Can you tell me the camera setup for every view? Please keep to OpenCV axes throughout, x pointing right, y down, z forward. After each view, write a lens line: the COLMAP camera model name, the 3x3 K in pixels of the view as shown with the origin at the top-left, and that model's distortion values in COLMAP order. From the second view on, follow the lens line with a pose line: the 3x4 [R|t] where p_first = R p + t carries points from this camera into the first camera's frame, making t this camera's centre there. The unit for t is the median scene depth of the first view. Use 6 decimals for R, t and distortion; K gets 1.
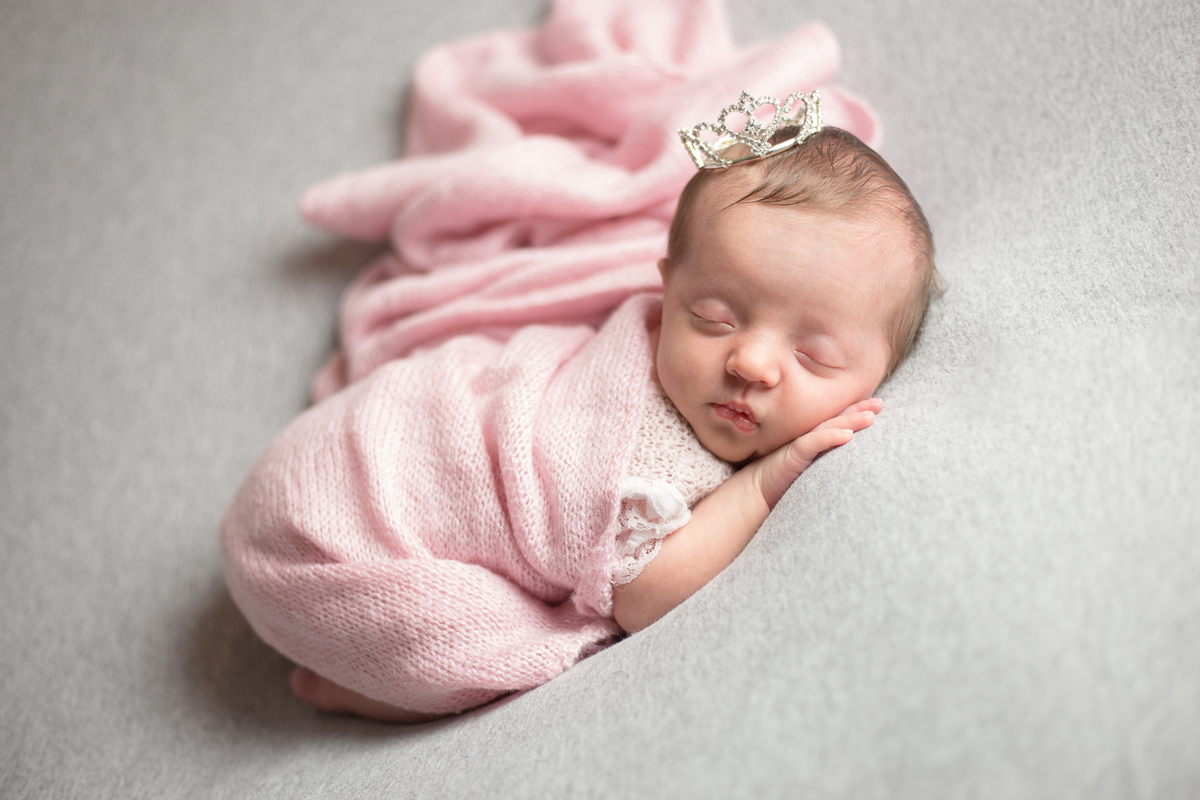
lens RADIAL K [[1841.4, 0, 600.0], [0, 1841.4, 400.0], [0, 0, 1]] dist [0.078960, -1.425832]
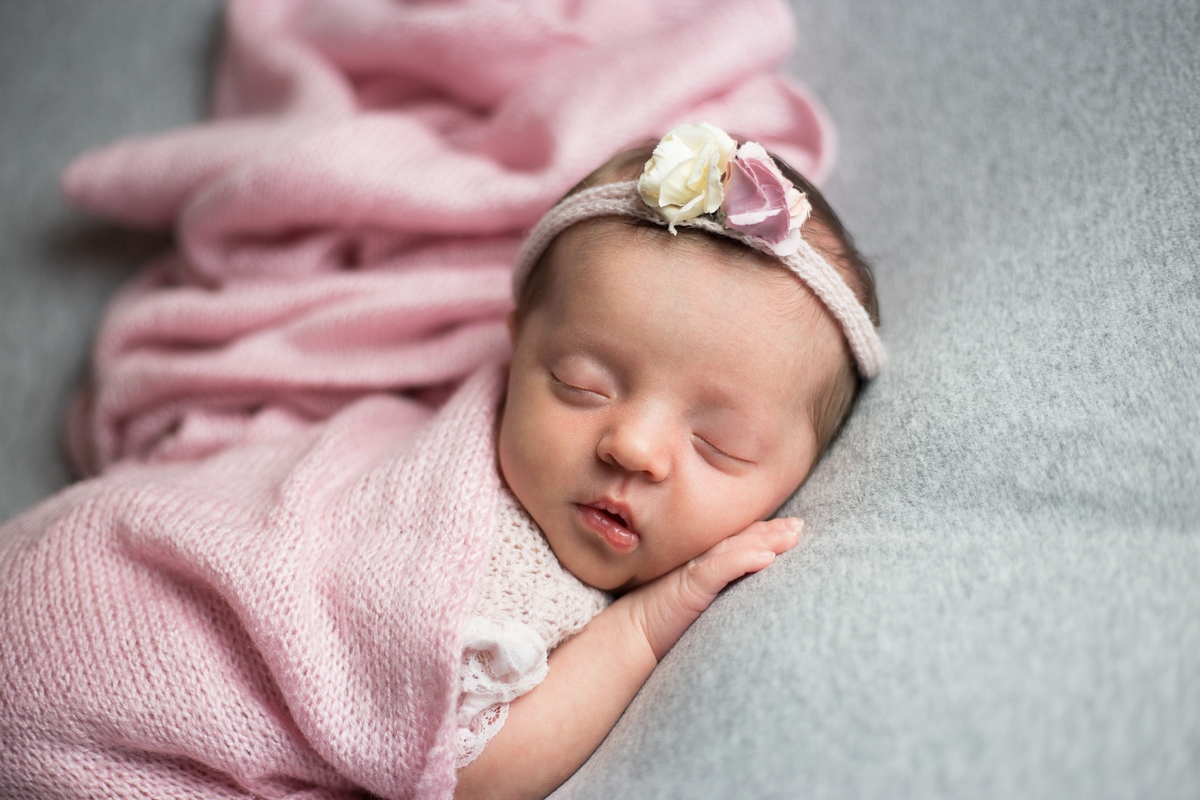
lens RADIAL K [[1969.4, 0, 600.0], [0, 1969.4, 400.0], [0, 0, 1]] dist [-0.201669, -0.111346]
pose [[0.997455, 0.054888, 0.045515, 0.033641], [-0.057316, 0.996902, 0.053863, -0.081674], [-0.042417, -0.056335, 0.997510, 0.255971]]
